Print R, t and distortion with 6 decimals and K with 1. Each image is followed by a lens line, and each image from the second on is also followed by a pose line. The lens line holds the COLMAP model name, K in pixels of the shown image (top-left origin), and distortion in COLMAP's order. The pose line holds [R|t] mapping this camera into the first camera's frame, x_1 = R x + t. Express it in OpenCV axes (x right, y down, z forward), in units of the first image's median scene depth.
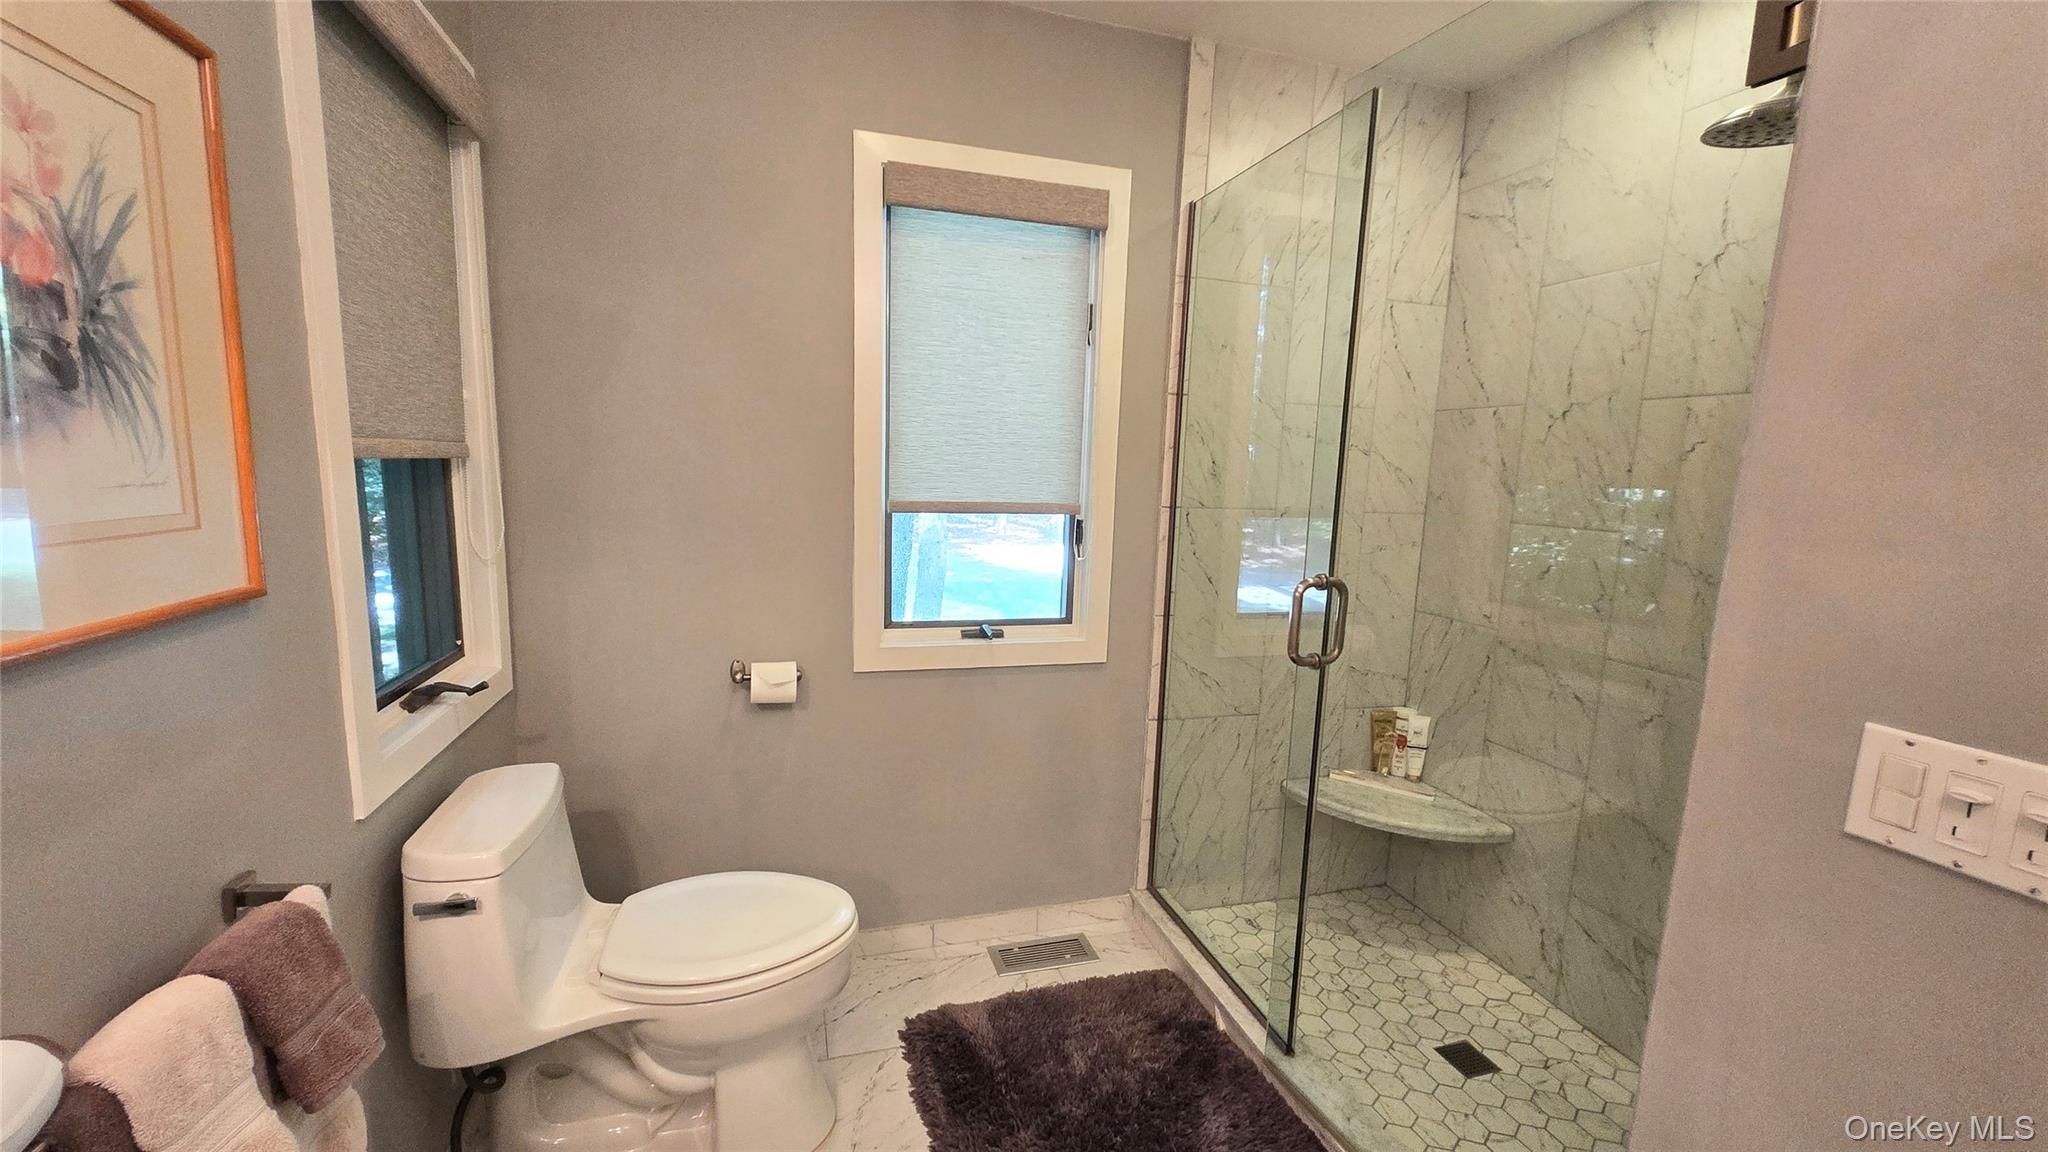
lens RADIAL K [[803.8, 0, 1016.7], [0, 803.8, 586.4], [0, 0, 1]] dist [0.002462, -0.000431]
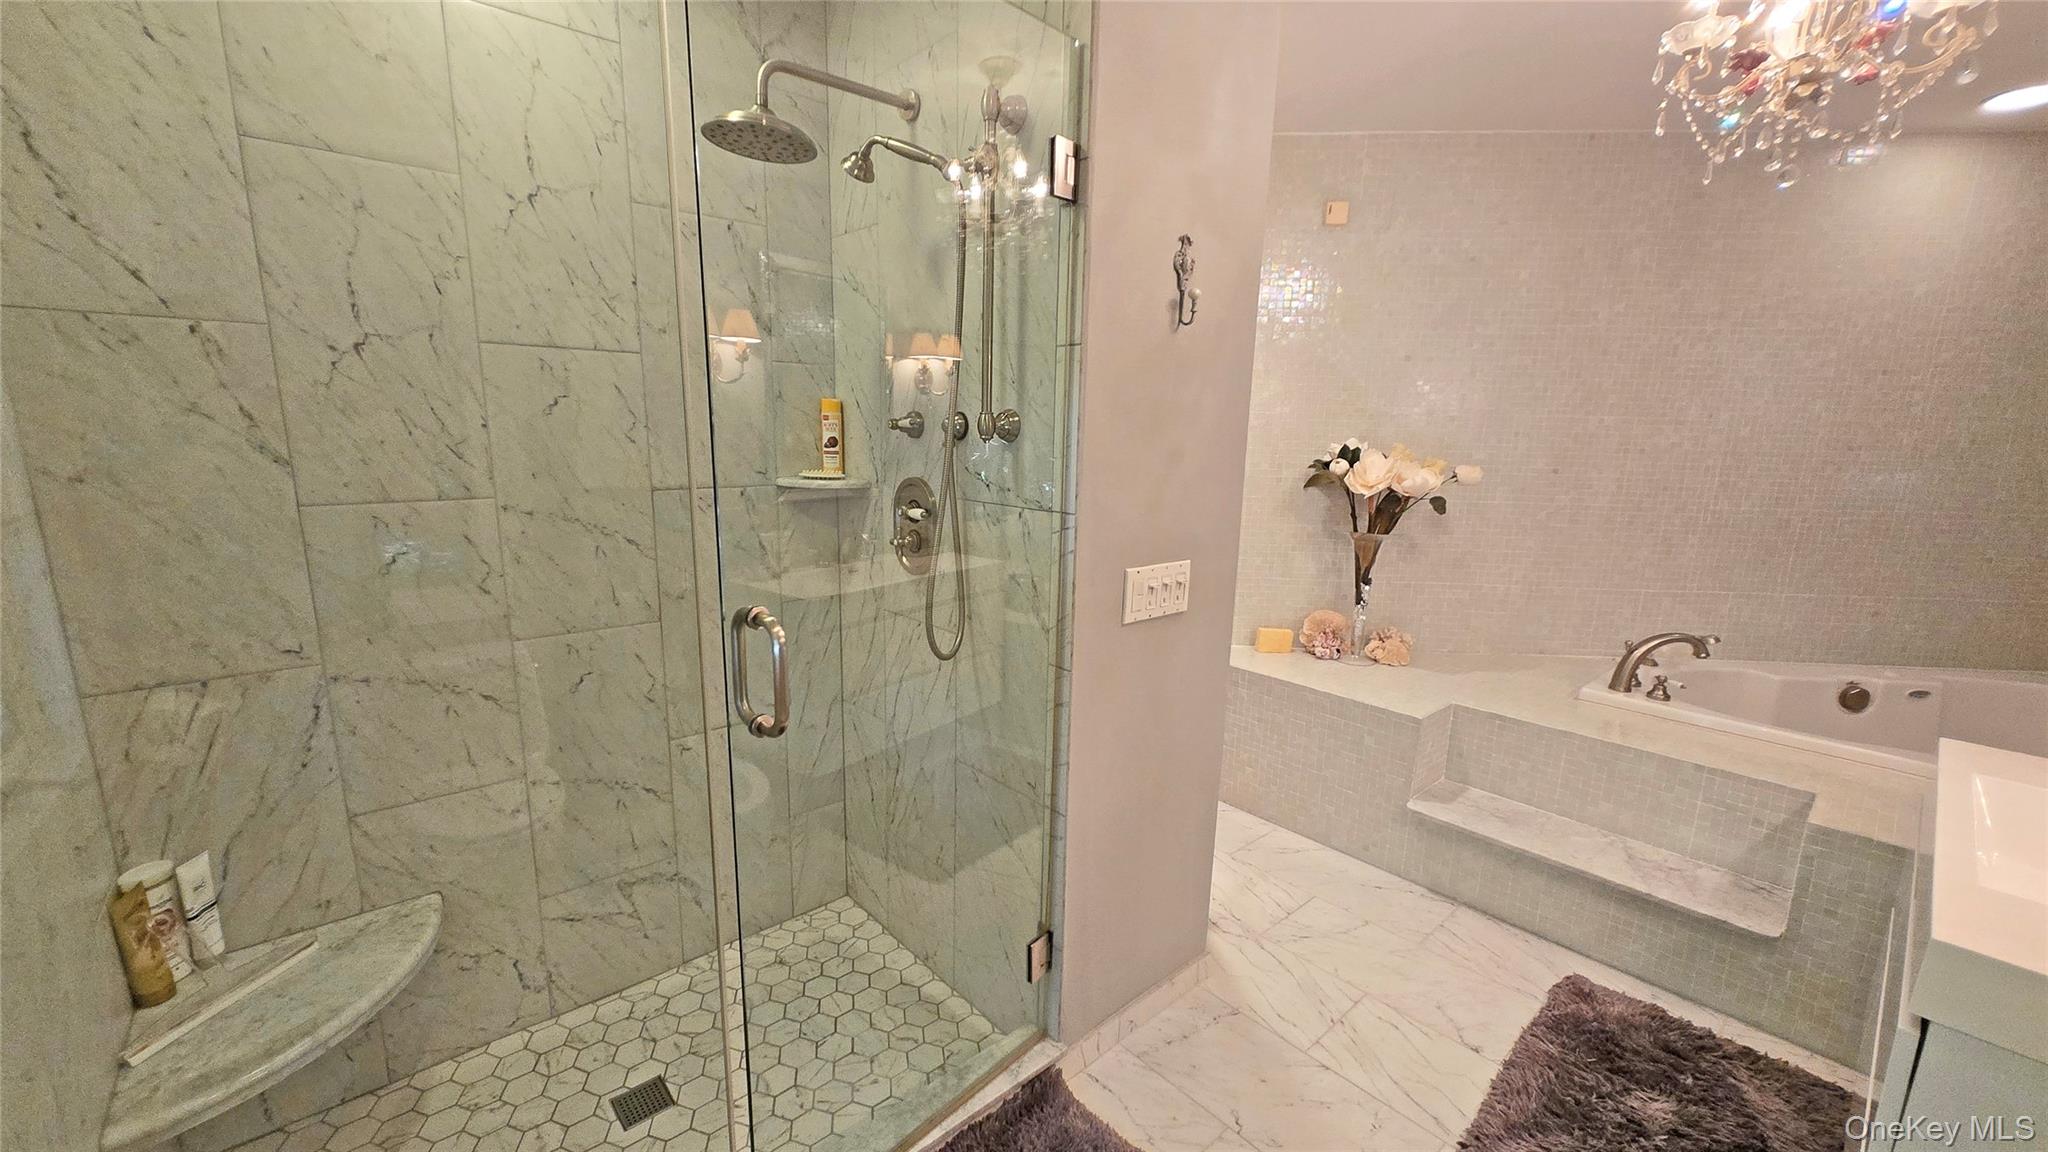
lens RADIAL K [[803.8, 0, 1016.7], [0, 803.8, 586.4], [0, 0, 1]] dist [0.002462, -0.000431]
pose [[-0.414268, -0.225496, 0.881779, -0.253550], [0.101259, 0.951389, 0.290870, -0.162930], [-0.904505, 0.209786, -0.371296, 0.791844]]
